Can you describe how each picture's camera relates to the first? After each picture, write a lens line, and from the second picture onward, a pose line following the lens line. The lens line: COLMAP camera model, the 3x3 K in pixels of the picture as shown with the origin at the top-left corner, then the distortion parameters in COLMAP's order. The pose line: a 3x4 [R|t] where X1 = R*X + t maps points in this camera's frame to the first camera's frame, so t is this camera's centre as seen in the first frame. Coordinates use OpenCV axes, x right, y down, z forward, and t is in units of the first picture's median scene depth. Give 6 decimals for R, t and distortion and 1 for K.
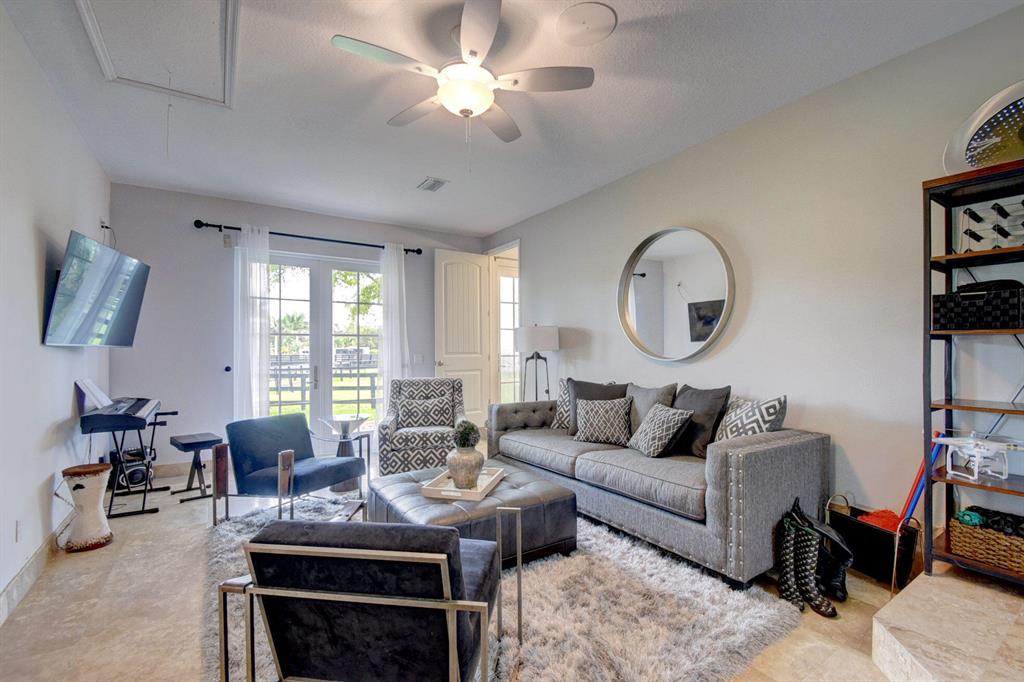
lens RADIAL K [[455.1, 0, 514.8], [0, 455.1, 348.5], [0, 0, 1]] dist [0.000129, -0.000189]
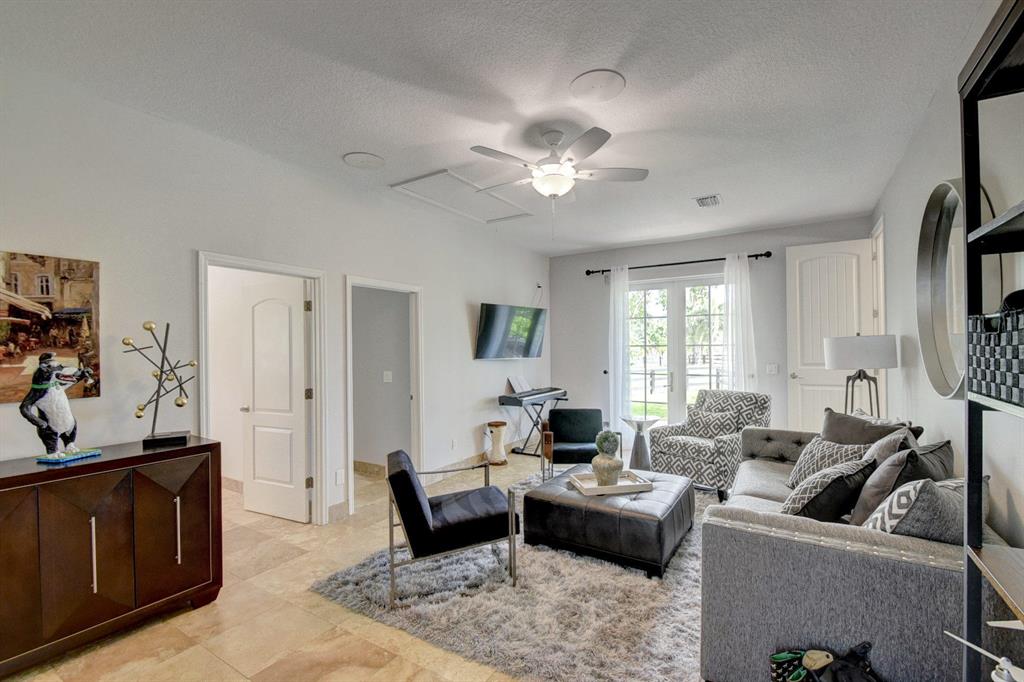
lens RADIAL K [[455.1, 0, 514.8], [0, 455.1, 348.5], [0, 0, 1]] dist [0.000129, -0.000189]
pose [[0.412117, 0.003326, -0.911125, 0.611845], [0.011689, 0.999892, 0.008937, -0.050021], [0.911056, -0.014333, 0.412033, 0.200756]]
